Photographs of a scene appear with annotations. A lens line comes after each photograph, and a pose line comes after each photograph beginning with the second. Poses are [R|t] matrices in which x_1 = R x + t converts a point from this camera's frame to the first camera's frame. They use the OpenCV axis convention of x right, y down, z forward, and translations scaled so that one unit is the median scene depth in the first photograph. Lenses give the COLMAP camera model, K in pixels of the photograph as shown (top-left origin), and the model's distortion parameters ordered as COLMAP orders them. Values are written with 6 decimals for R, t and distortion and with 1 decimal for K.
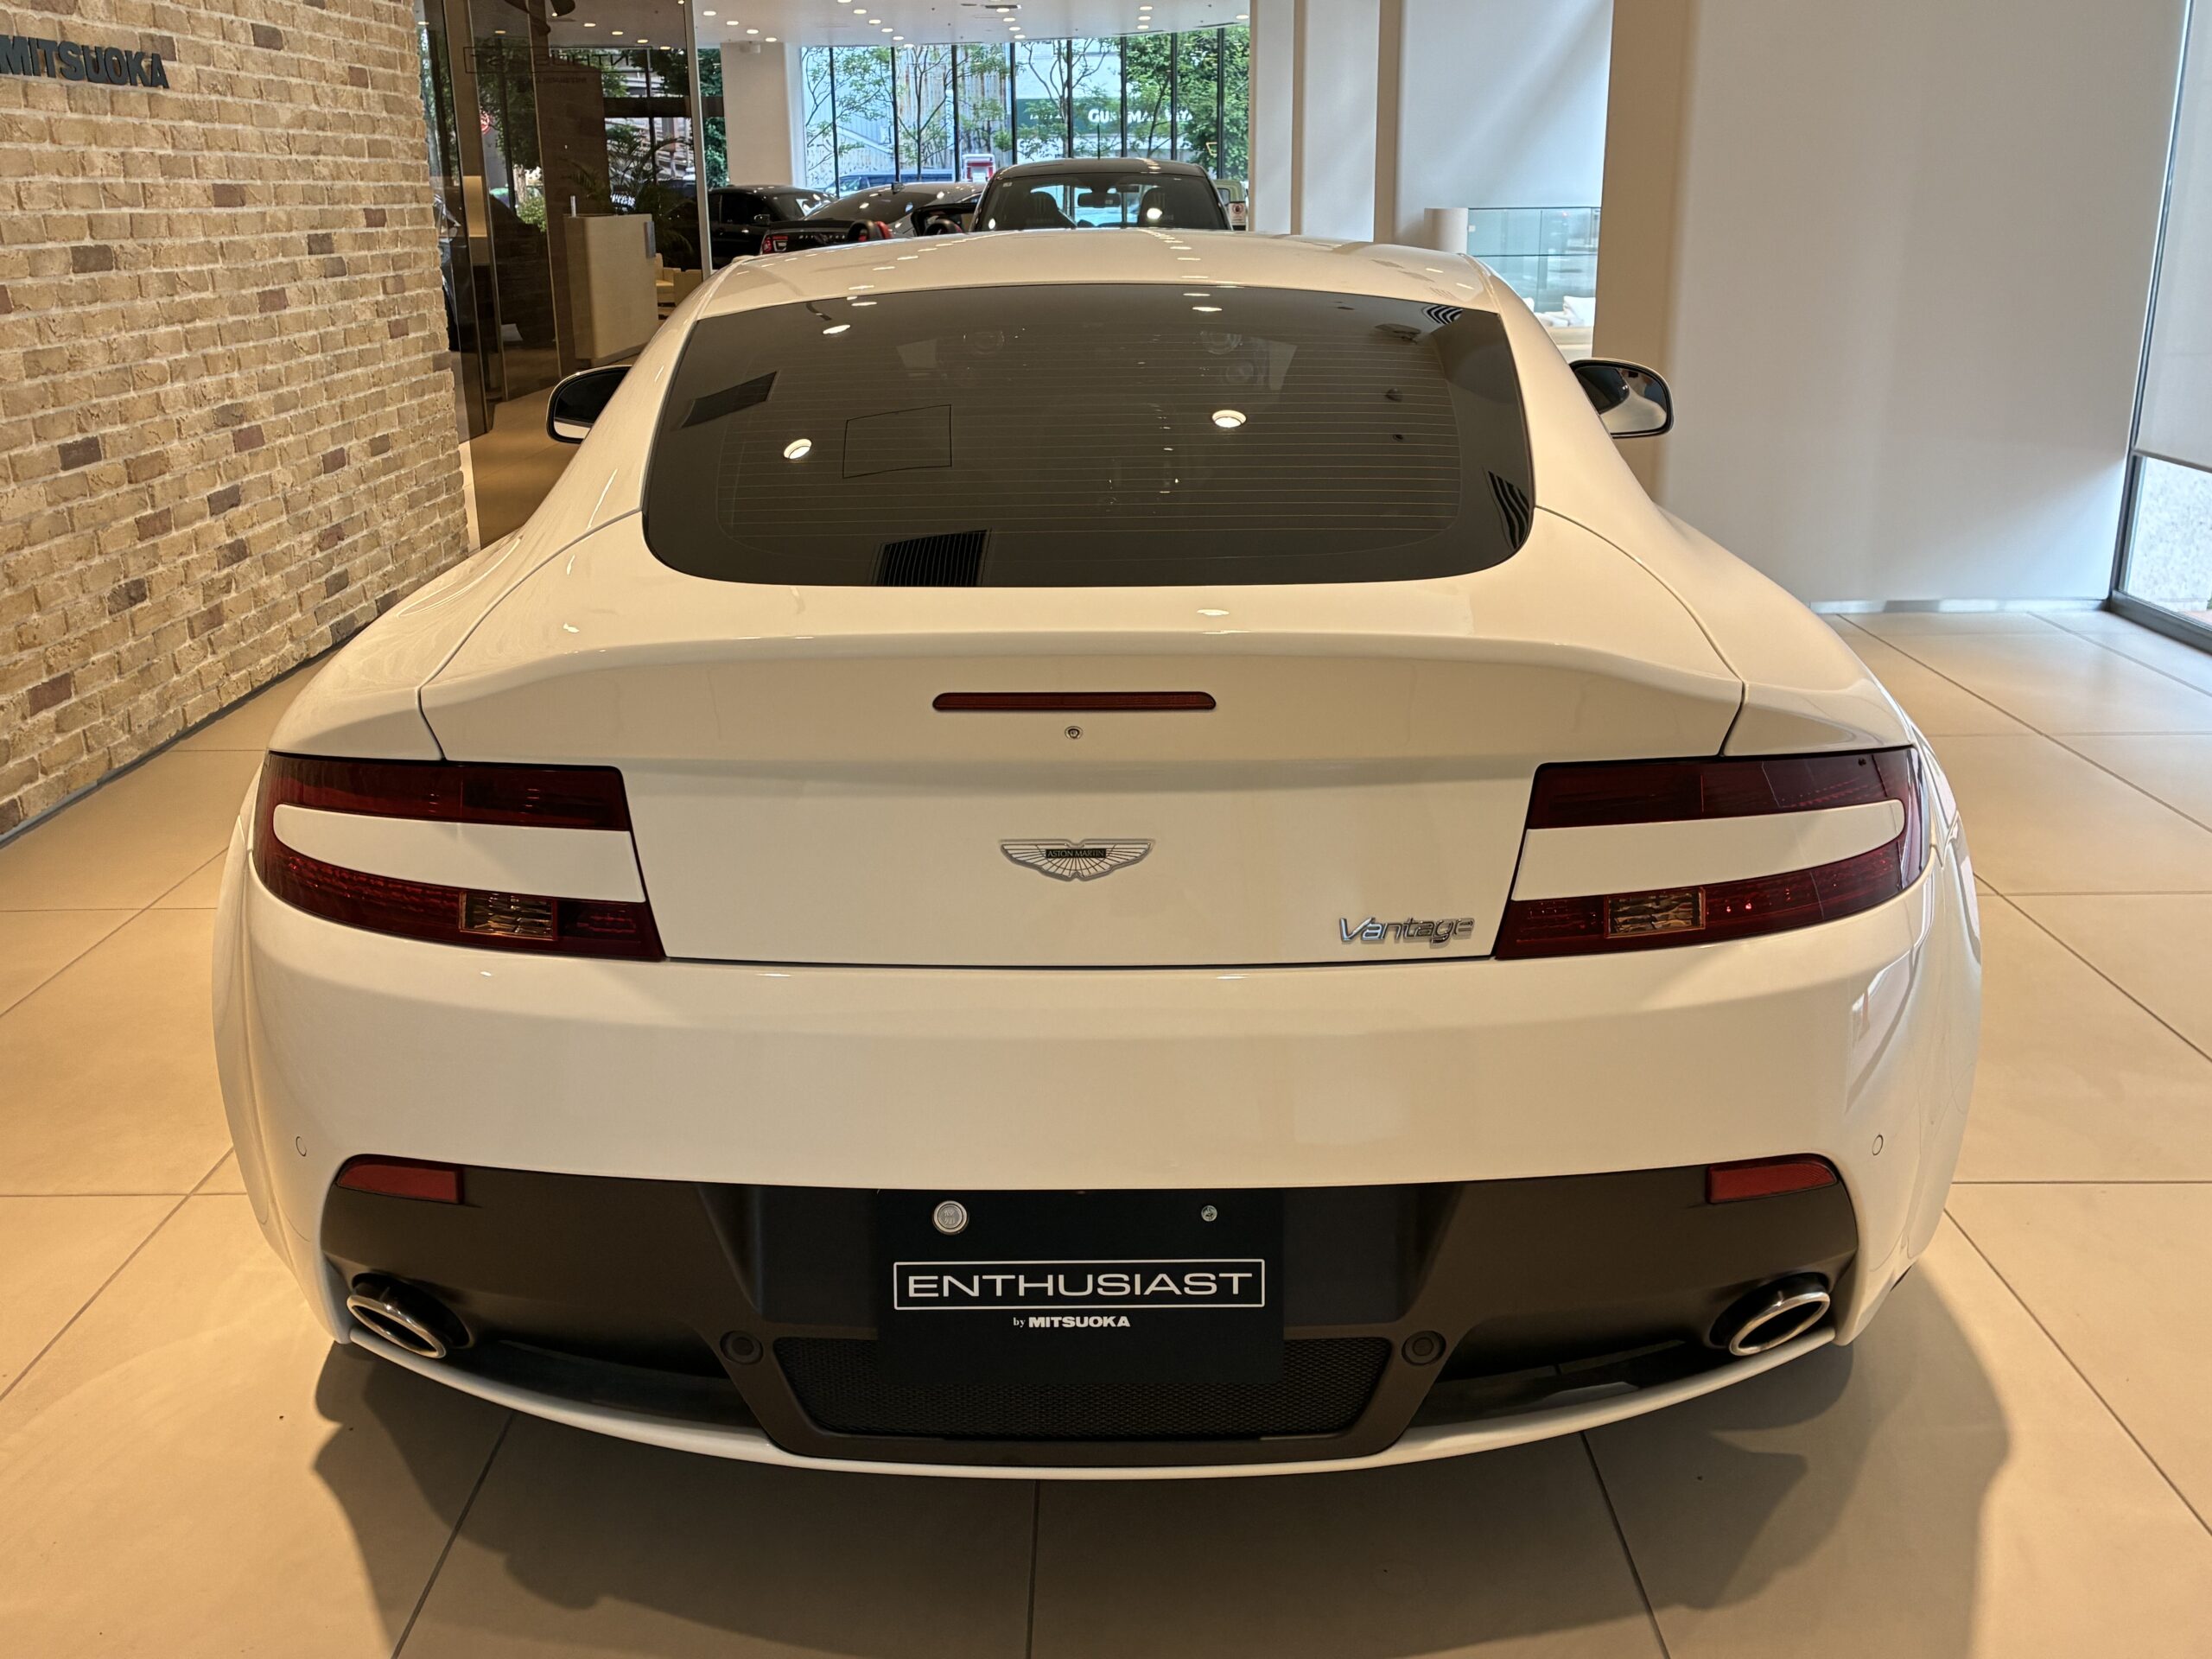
lens RADIAL K [[2105.7, 0, 1106.0], [0, 2105.7, 829.5], [0, 0, 1]] dist [0.021855, 0.015890]
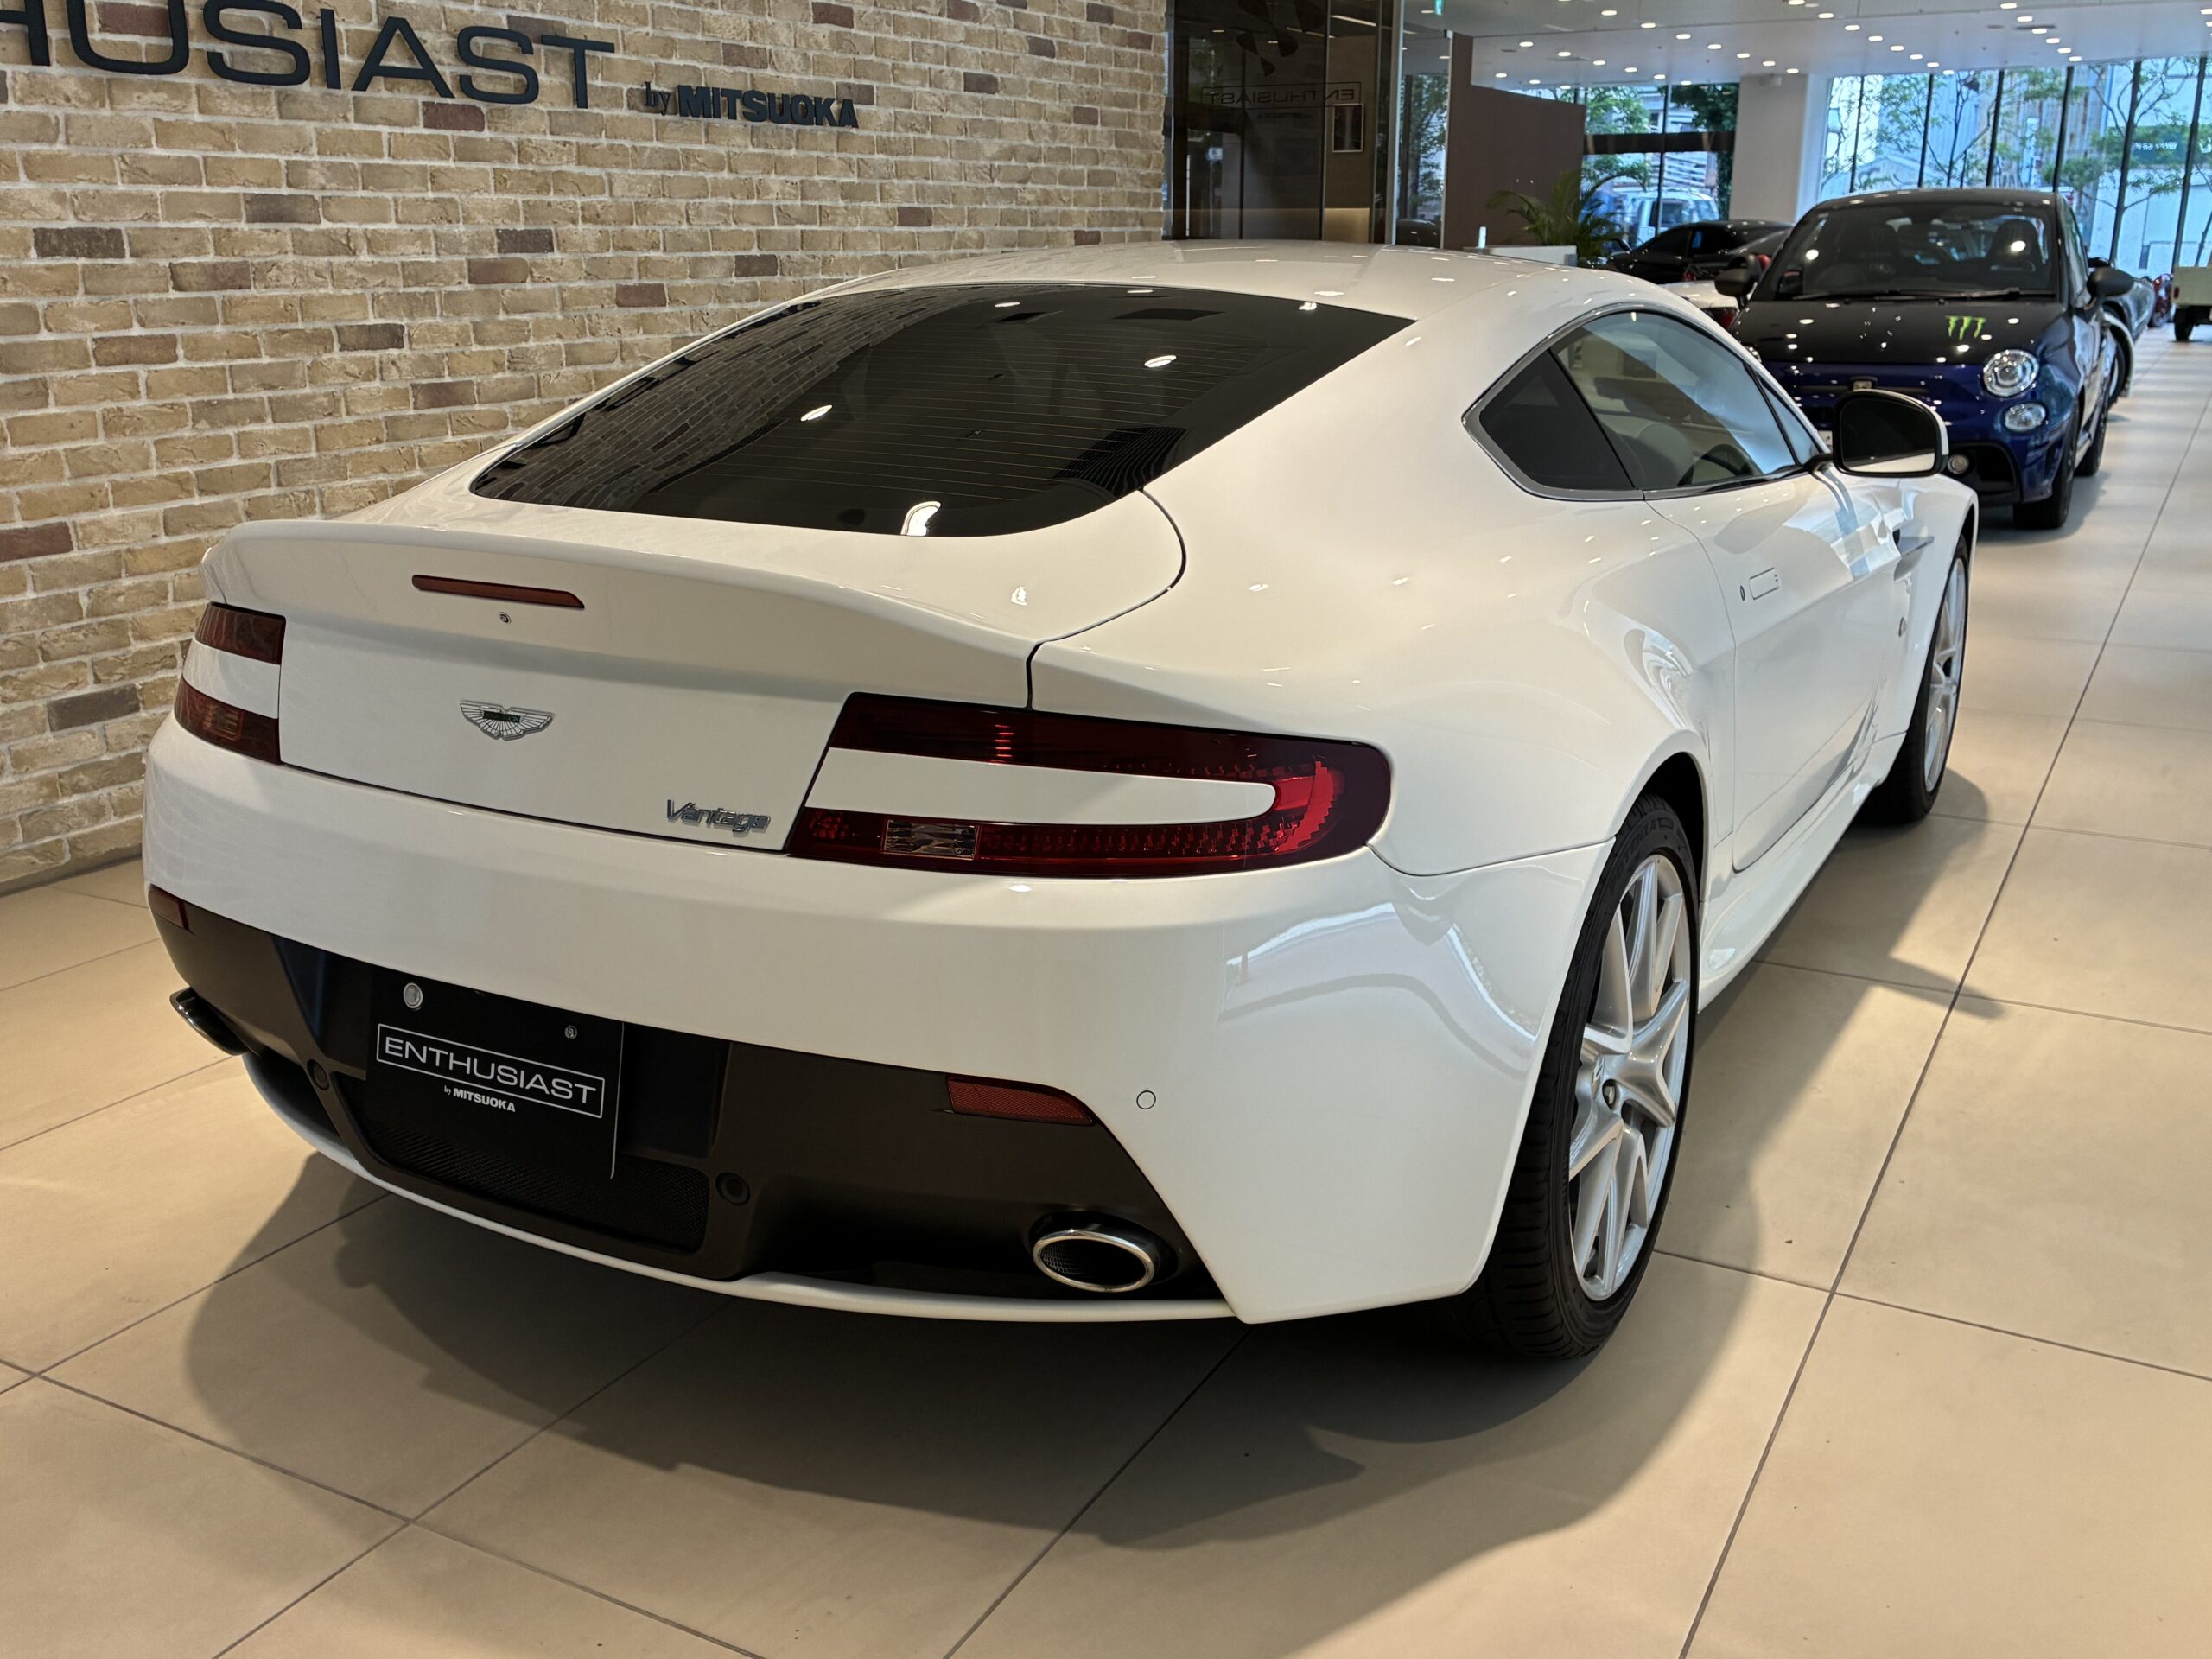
lens RADIAL K [[2105.7, 0, 1106.0], [0, 2105.7, 829.5], [0, 0, 1]] dist [0.021855, 0.015890]
pose [[0.874132, 0.141517, -0.464615, 0.317848], [-0.149210, 0.988595, 0.020391, -0.000513], [0.462202, 0.051500, 0.885278, 0.026314]]
